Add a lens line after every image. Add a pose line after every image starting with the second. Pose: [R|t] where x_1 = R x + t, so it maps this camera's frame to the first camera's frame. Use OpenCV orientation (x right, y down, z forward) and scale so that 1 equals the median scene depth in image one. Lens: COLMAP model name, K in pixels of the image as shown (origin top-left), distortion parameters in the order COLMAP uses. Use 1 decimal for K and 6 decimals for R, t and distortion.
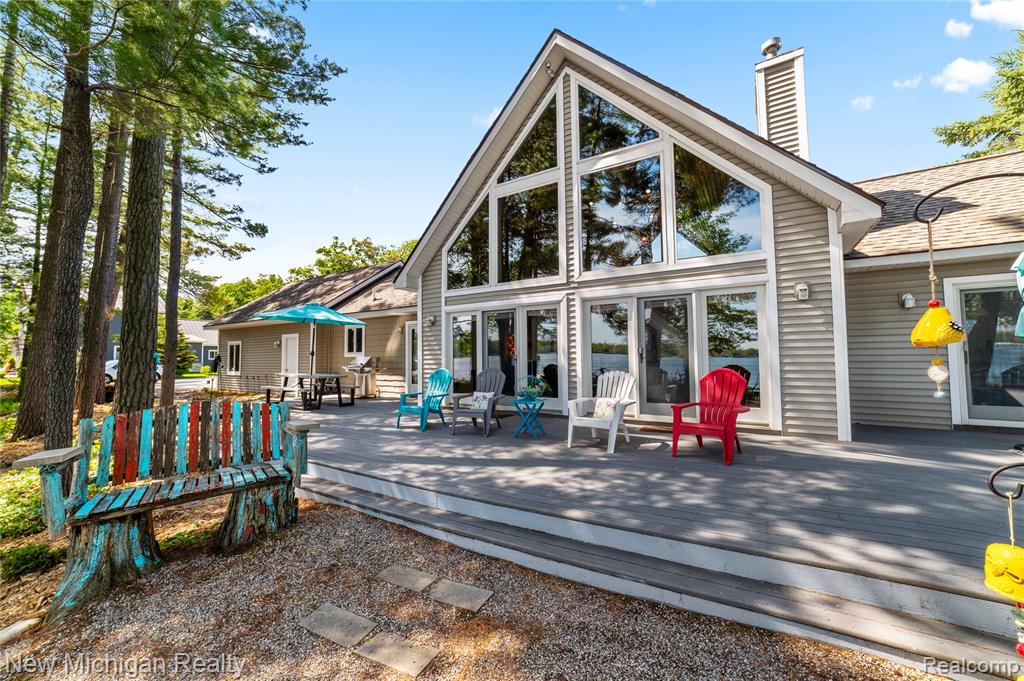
lens RADIAL K [[405.3, 0, 512.0], [0, 405.3, 340.5], [0, 0, 1]] dist [-0.000531, 0.000425]
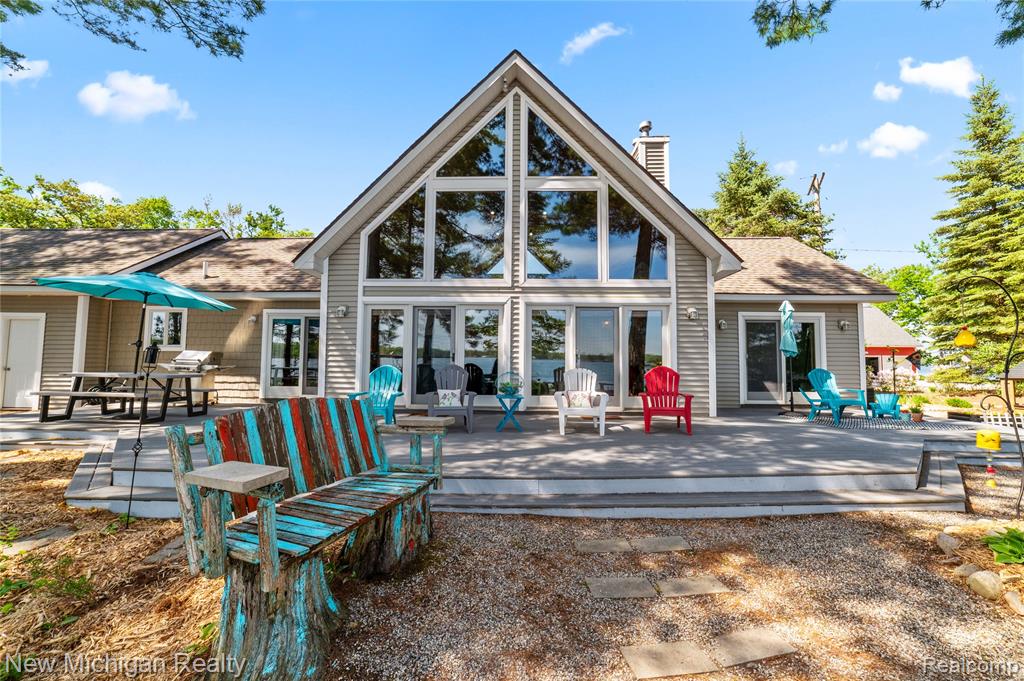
lens RADIAL K [[413.1, 0, 512.0], [0, 413.1, 340.5], [0, 0, 1]] dist [0.001413, 0.000137]
pose [[0.854817, 0.044333, 0.517032, -0.416999], [-0.038895, 0.999015, -0.021356, 0.022428], [-0.517470, -0.001854, 0.855700, 0.065915]]
